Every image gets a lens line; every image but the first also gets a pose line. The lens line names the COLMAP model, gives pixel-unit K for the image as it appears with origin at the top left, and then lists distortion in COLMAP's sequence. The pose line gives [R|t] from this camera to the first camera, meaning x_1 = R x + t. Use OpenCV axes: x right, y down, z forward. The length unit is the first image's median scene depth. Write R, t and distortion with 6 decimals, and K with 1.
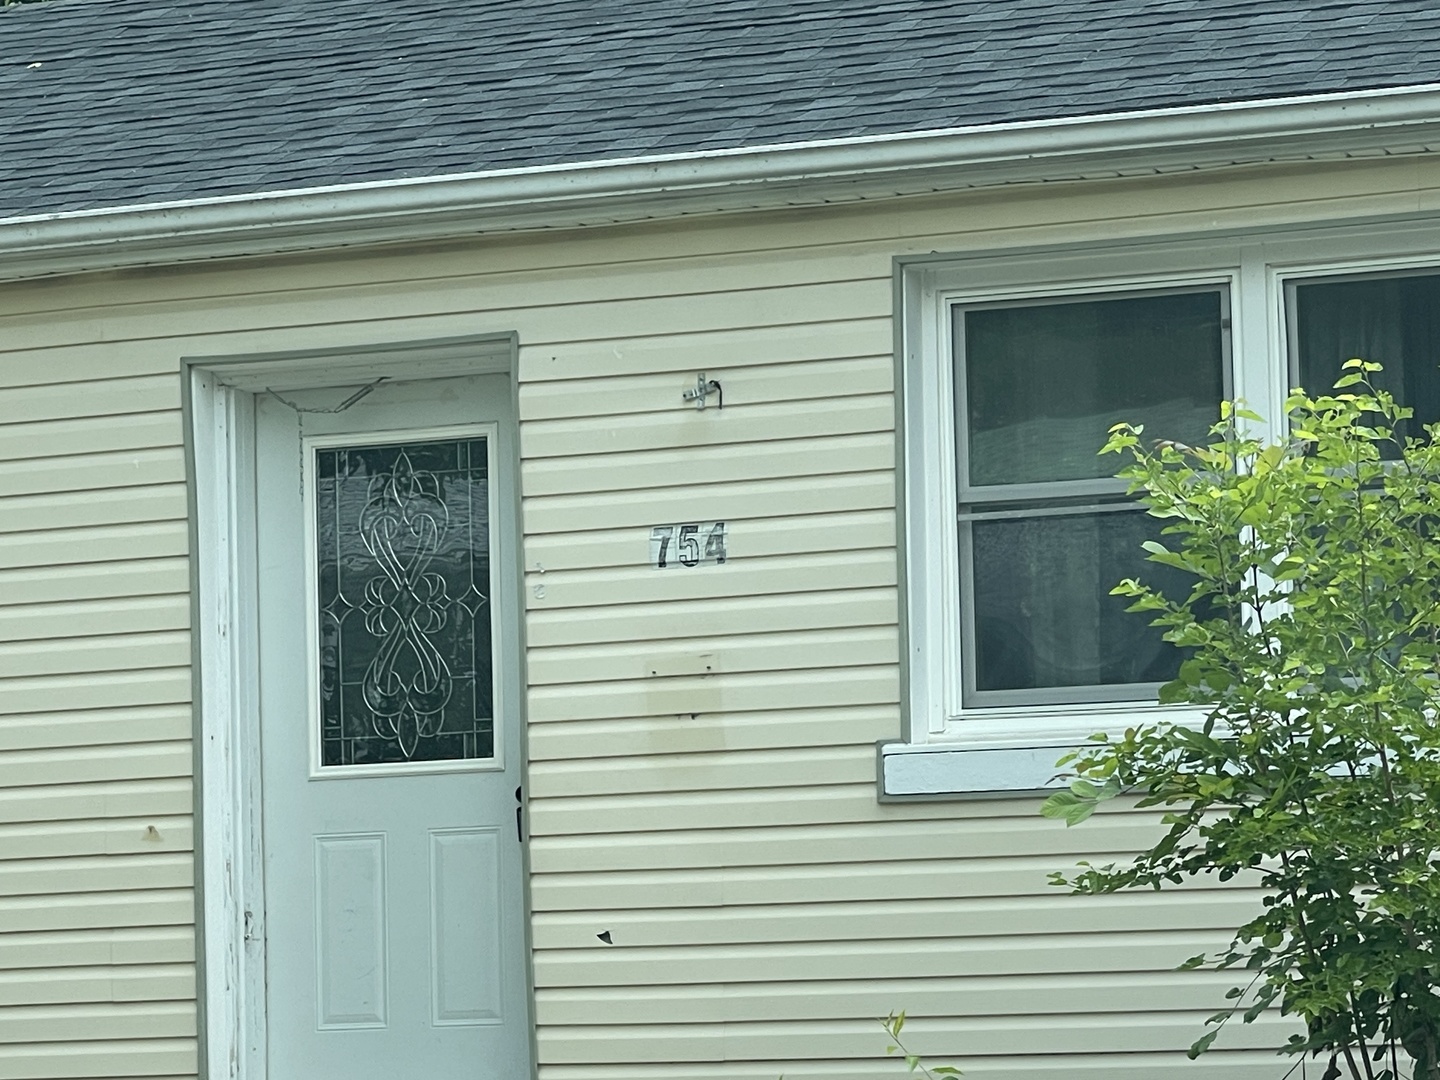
lens RADIAL K [[5917.7, 0, 720.0], [0, 5917.7, 540.0], [0, 0, 1]] dist [0.028593, 0.232800]
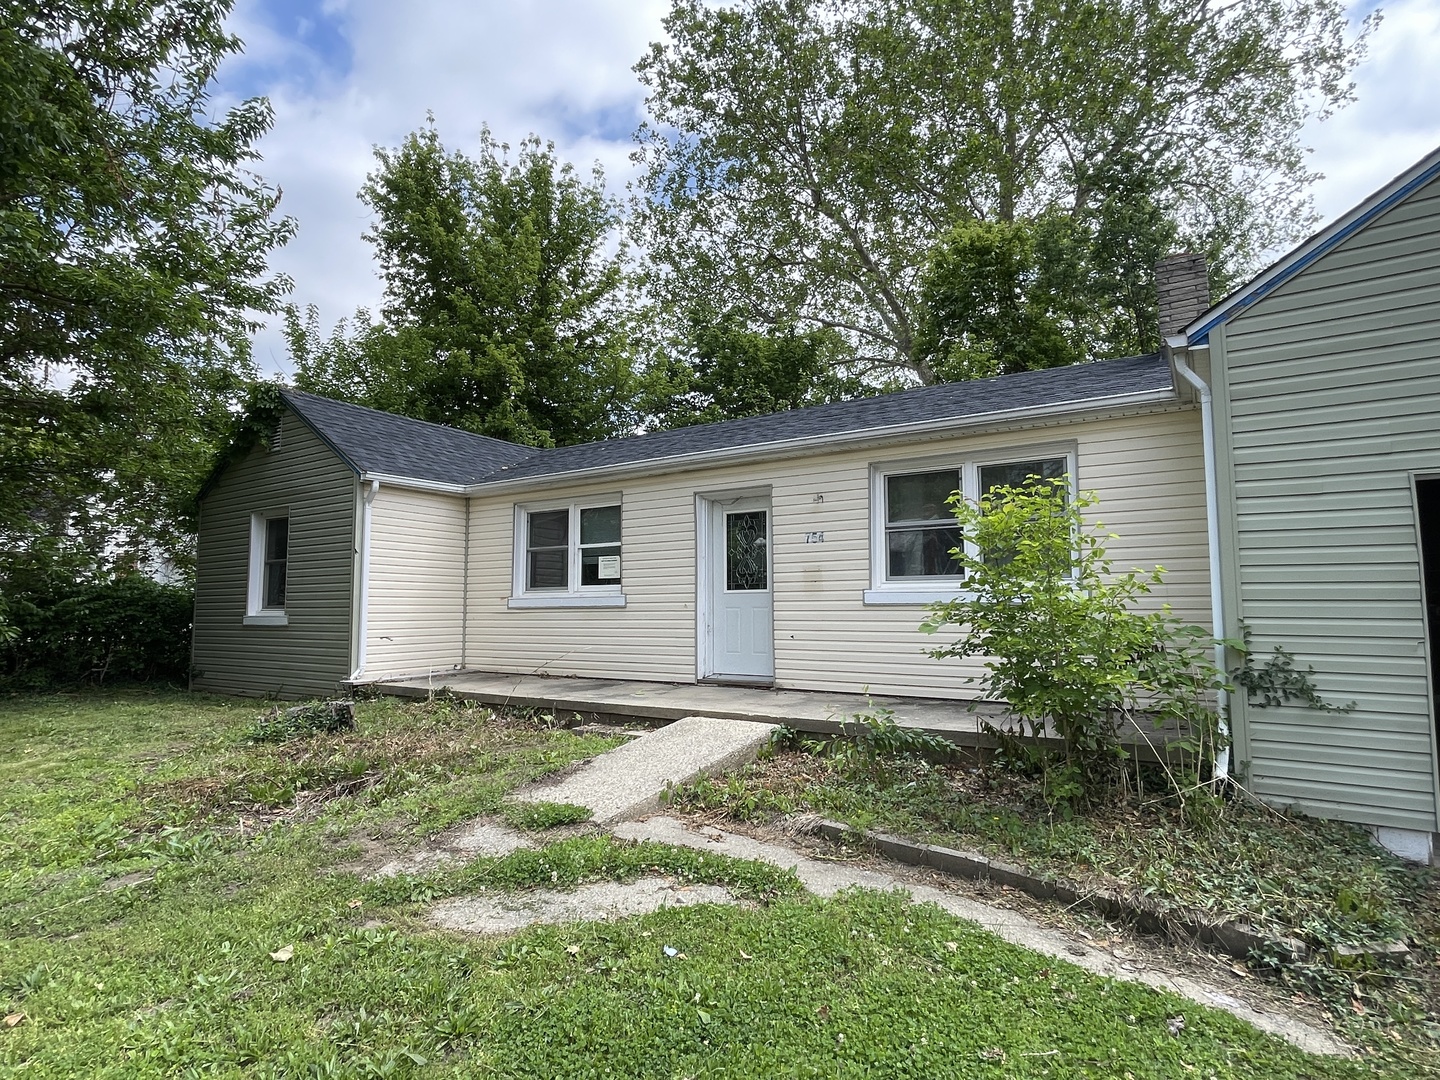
lens RADIAL K [[817.9, 0, 720.0], [0, 817.9, 540.0], [0, 0, 1]] dist [-0.002871, 0.002170]
pose [[0.989381, 0.009153, -0.145057, 0.011162], [-0.008586, 0.999953, 0.004532, 0.000417], [0.145091, -0.003239, 0.989413, 0.448090]]
